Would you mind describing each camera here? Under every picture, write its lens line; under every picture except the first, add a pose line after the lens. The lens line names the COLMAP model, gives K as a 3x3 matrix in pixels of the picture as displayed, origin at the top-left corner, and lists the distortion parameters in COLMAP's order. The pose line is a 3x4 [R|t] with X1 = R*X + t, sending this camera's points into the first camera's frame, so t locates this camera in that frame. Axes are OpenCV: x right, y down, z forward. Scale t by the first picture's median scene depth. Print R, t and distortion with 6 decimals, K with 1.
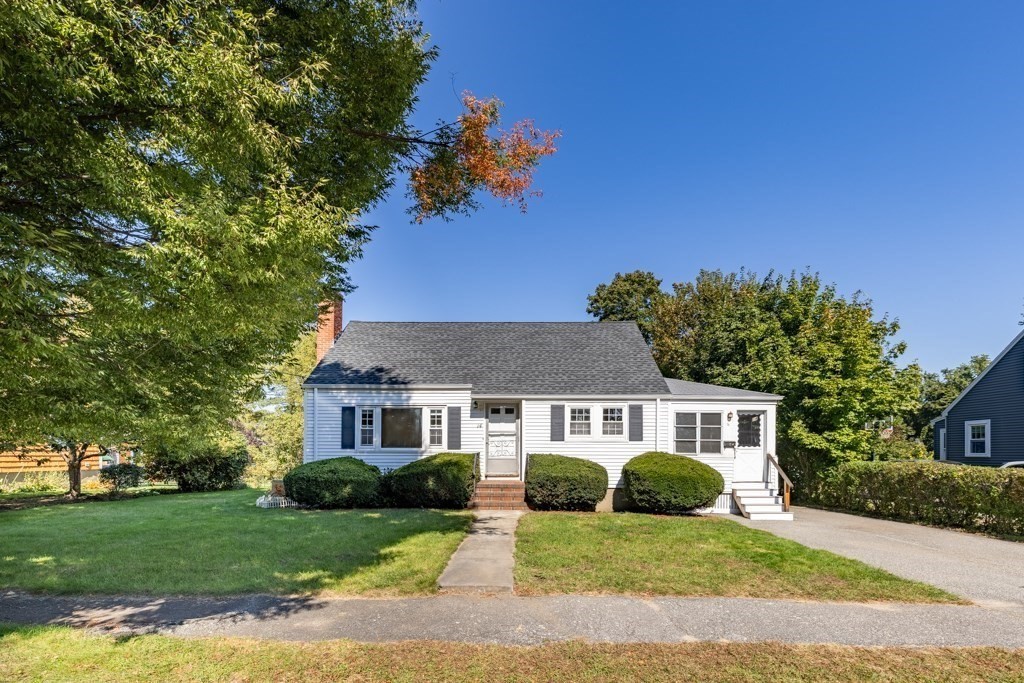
lens RADIAL K [[531.0, 0, 512.0], [0, 531.0, 341.5], [0, 0, 1]] dist [0.020921, -0.000150]
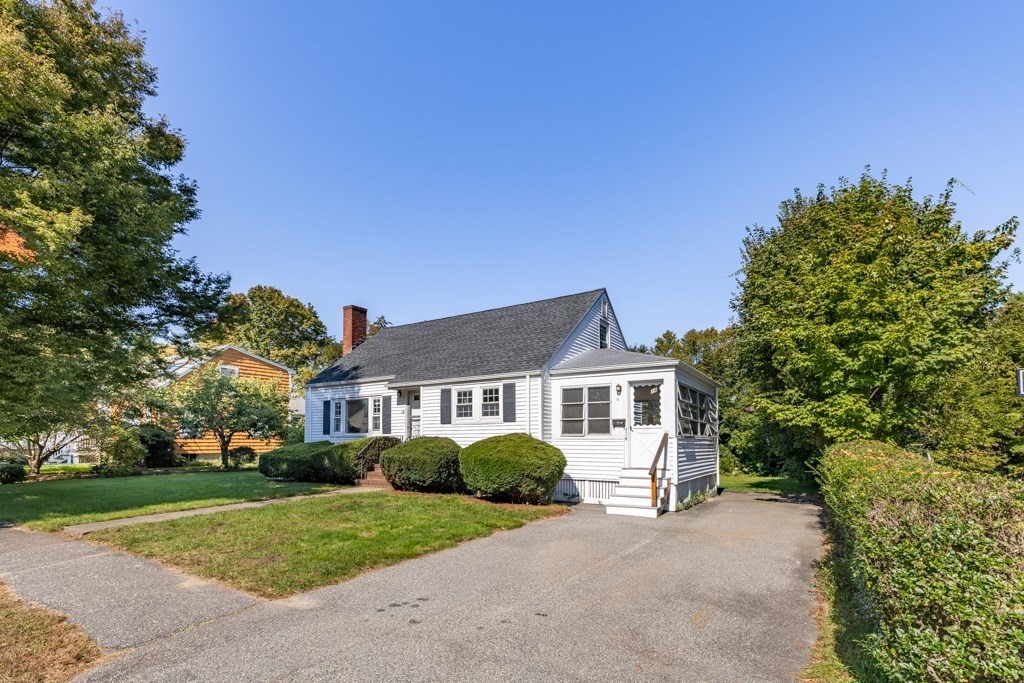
lens RADIAL K [[531.0, 0, 512.0], [0, 531.0, 341.5], [0, 0, 1]] dist [0.020921, -0.000150]
pose [[0.815664, -0.111251, -0.567728, 0.765843], [0.125963, 0.991944, -0.013405, 0.058595], [0.564646, -0.060579, 0.823107, 0.239449]]
